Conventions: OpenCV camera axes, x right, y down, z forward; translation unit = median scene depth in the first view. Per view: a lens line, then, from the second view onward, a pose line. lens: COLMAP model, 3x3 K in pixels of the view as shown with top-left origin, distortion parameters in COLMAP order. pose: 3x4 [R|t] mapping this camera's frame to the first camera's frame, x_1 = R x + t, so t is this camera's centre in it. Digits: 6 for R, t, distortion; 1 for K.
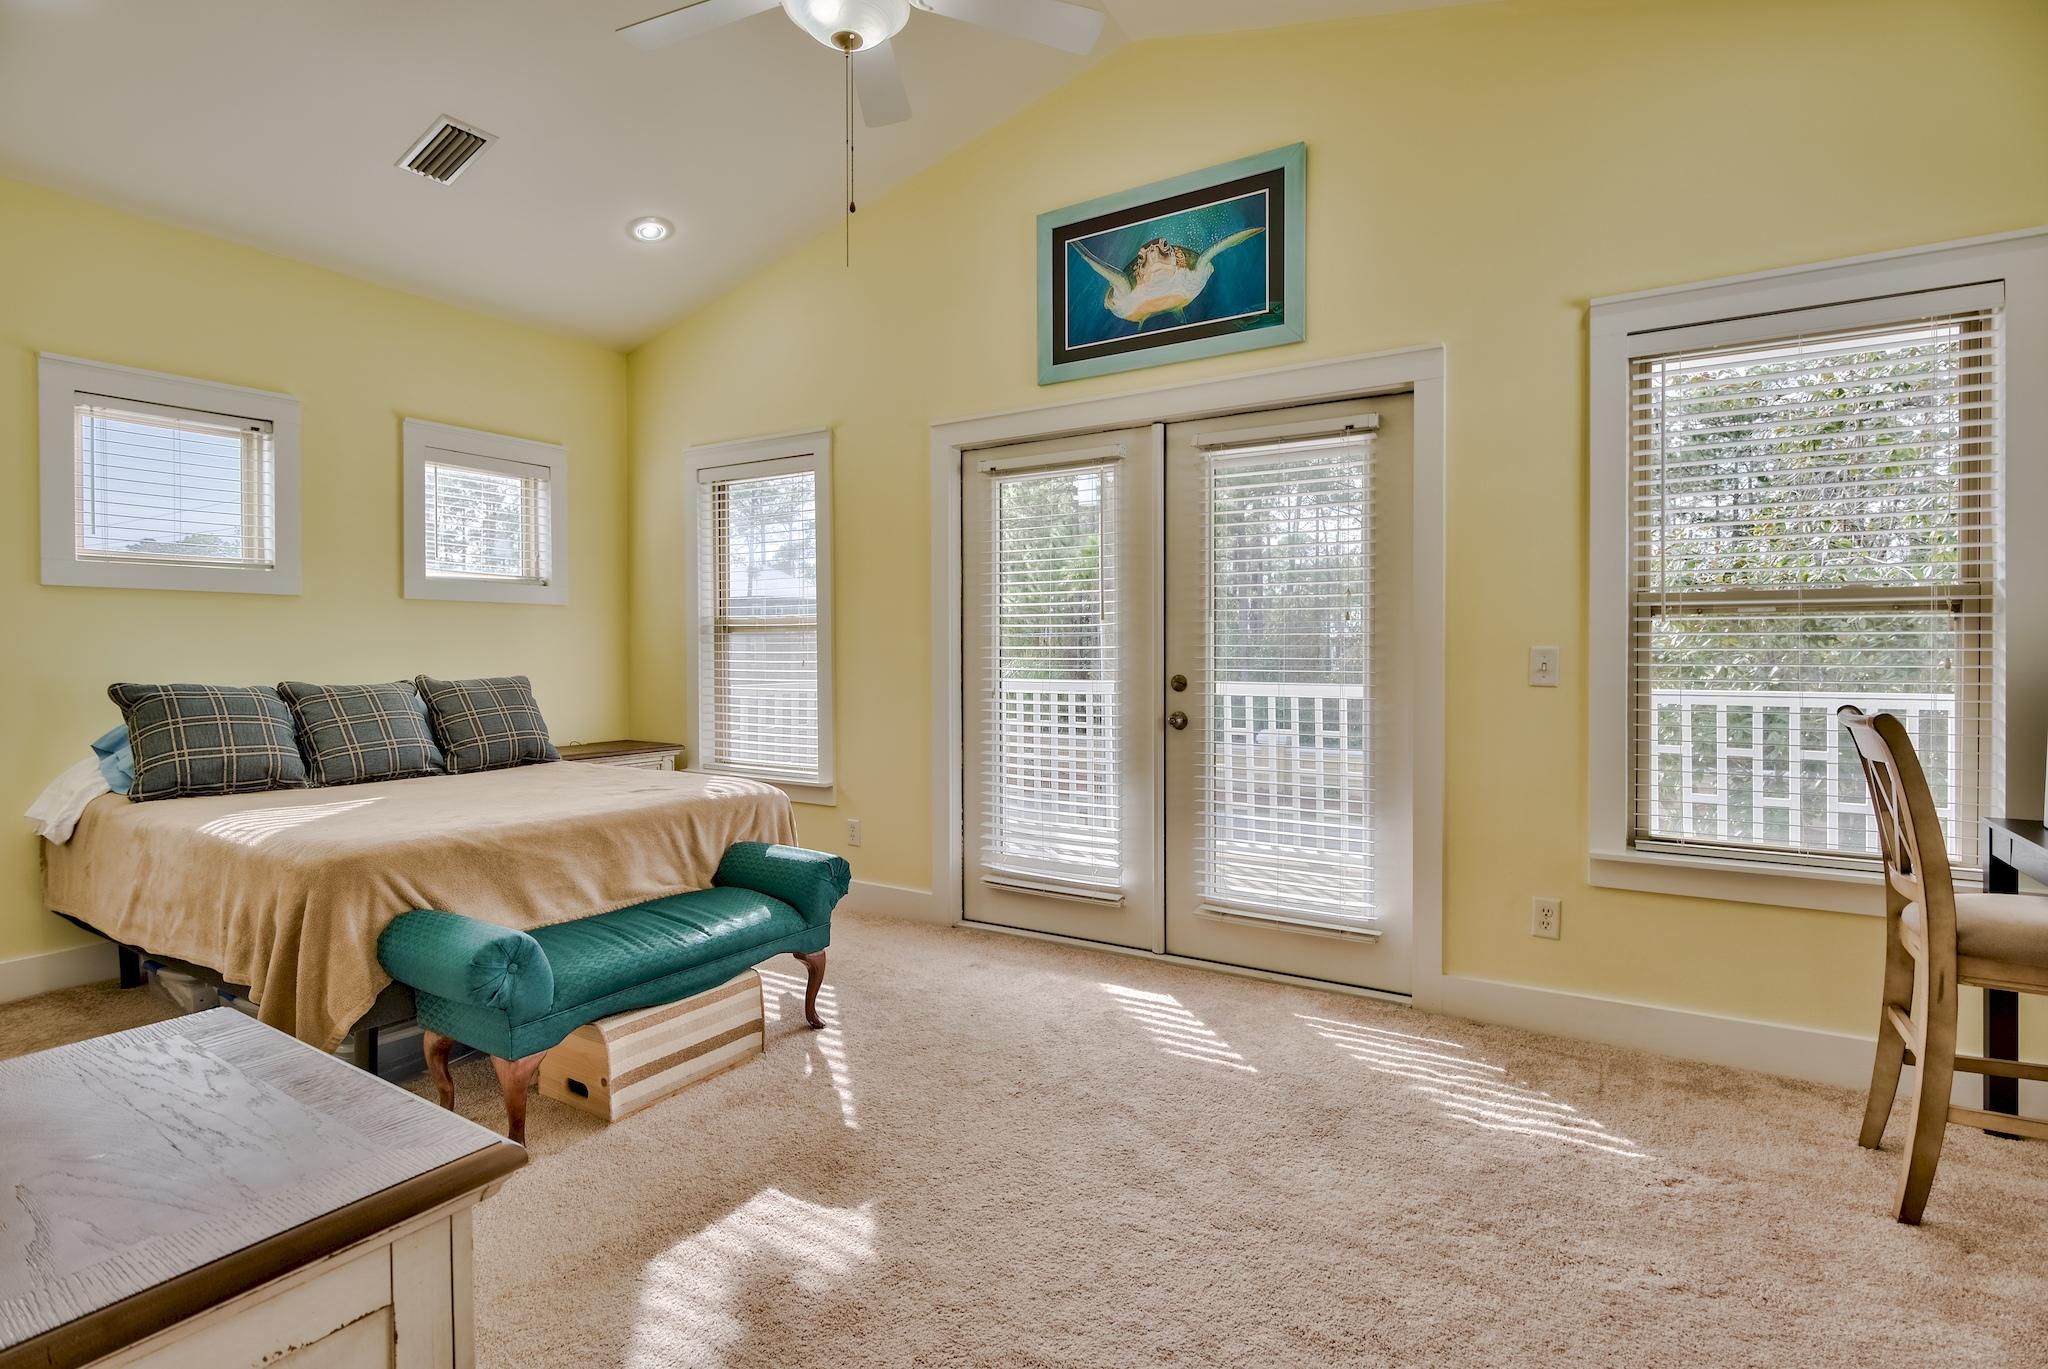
lens RADIAL K [[1011.4, 0, 1014.9], [0, 1011.4, 668.5], [0, 0, 1]] dist [-0.005333, -0.000712]
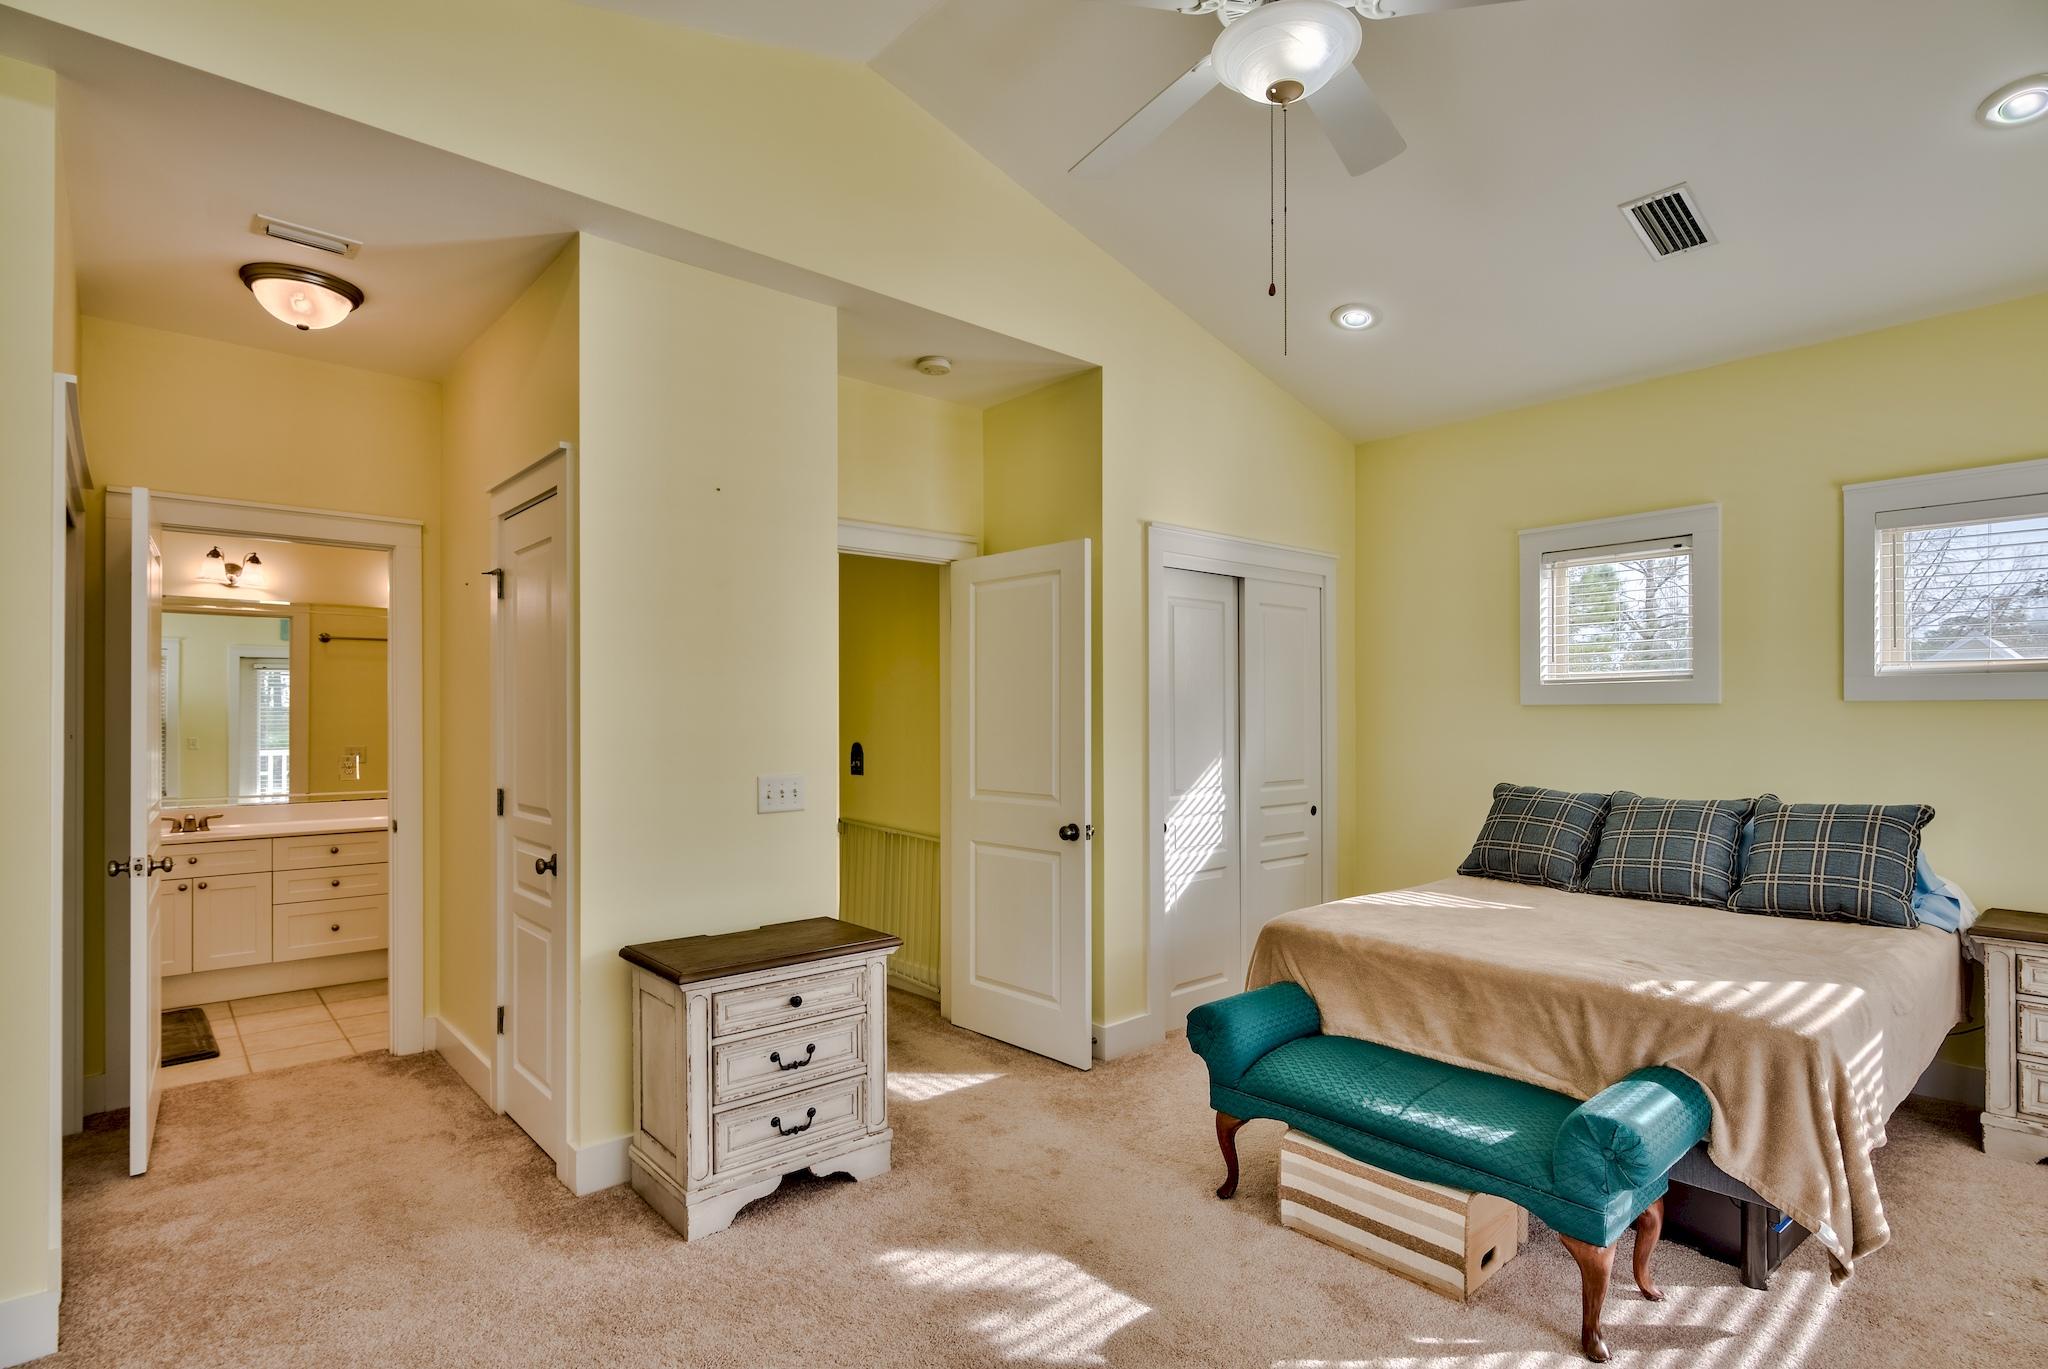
lens RADIAL K [[1011.4, 0, 1008.0], [0, 1011.4, 715.6], [0, 0, 1]] dist [-0.005333, -0.000712]
pose [[-0.260581, 0.004257, -0.965443, 0.580852], [-0.012022, 0.999898, 0.007654, -0.082076], [0.965377, 0.013601, -0.260504, 0.796030]]
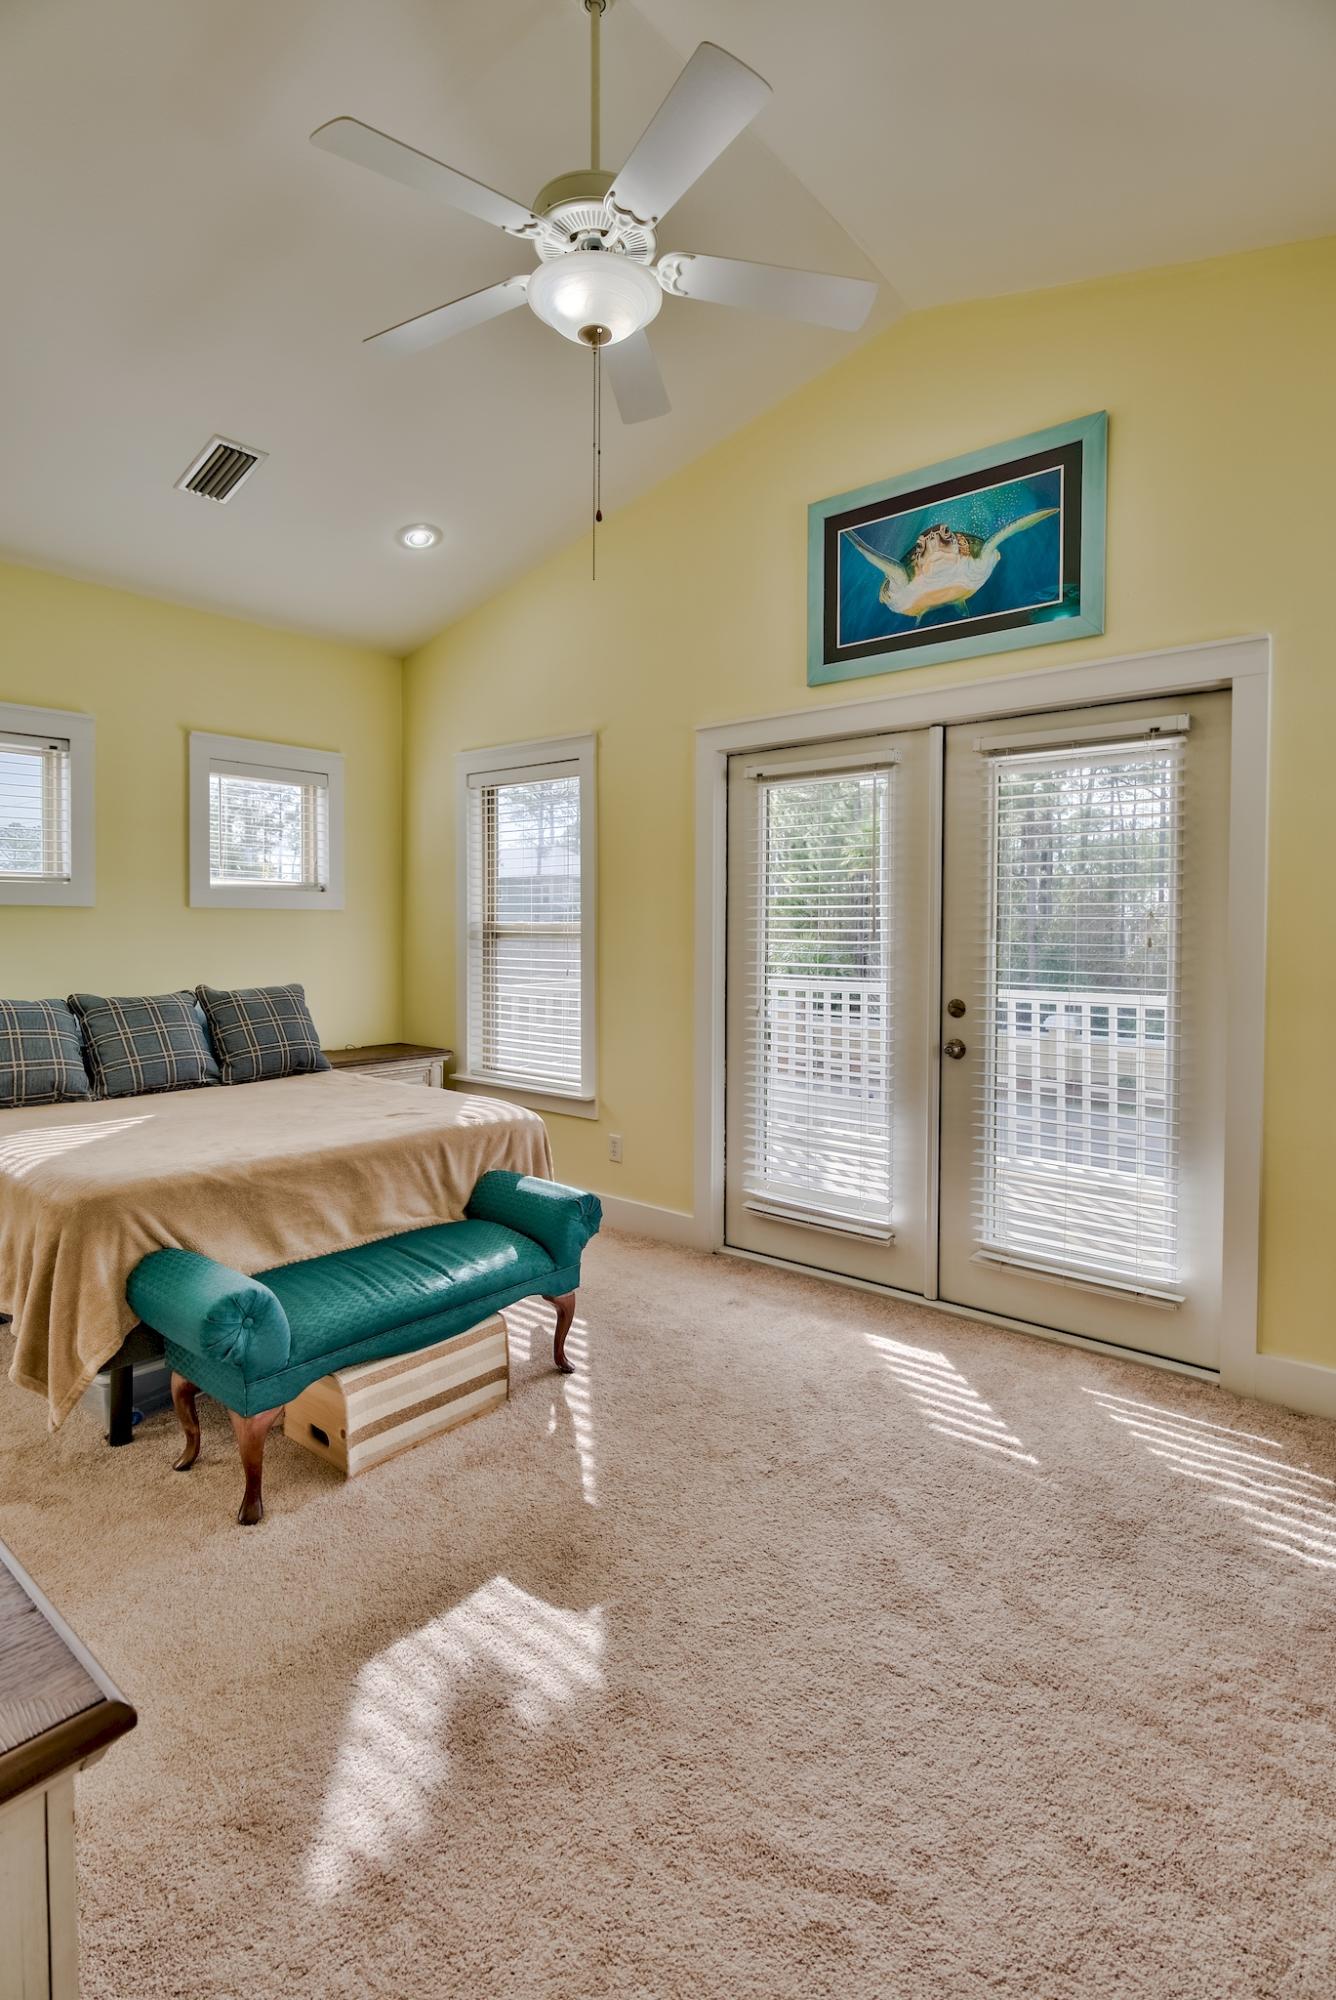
lens RADIAL K [[987.7, 0, 671.5], [0, 987.7, 959.6], [0, 0, 1]] dist [-0.005333, -0.000712]
pose [[0.991919, 0.007455, -0.126653, 0.020785], [-0.004914, 0.999781, 0.020364, -0.057295], [0.126777, -0.019578, 0.991738, 0.084439]]
